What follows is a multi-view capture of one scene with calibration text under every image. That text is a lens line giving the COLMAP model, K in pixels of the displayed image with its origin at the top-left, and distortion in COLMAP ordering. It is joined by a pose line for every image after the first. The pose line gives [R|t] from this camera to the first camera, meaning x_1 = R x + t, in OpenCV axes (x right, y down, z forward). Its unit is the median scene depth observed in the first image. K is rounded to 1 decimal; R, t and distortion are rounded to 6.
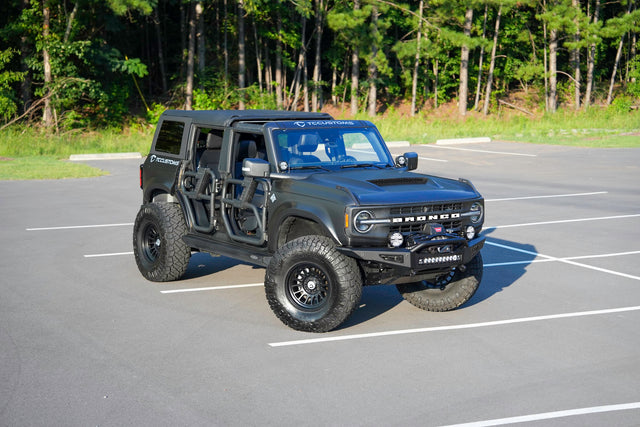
lens RADIAL K [[1176.4, 0, 320.0], [0, 1176.4, 213.5], [0, 0, 1]] dist [0.008083, 0.127372]
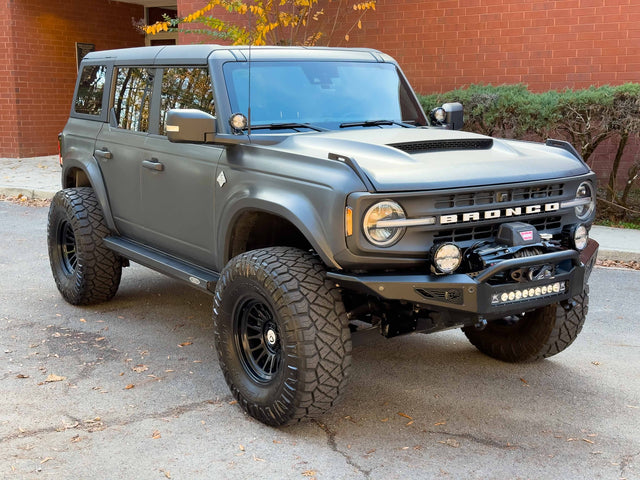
lens RADIAL K [[1051.3, 0, 320.0], [0, 1051.3, 240.0], [0, 0, 1]] dist [-0.006063, -0.031585]
pose [[0.999861, -0.012712, -0.010802, 0.014643], [0.013209, 0.998797, 0.047226, -0.007431], [0.010188, -0.047362, 0.998826, 0.539487]]
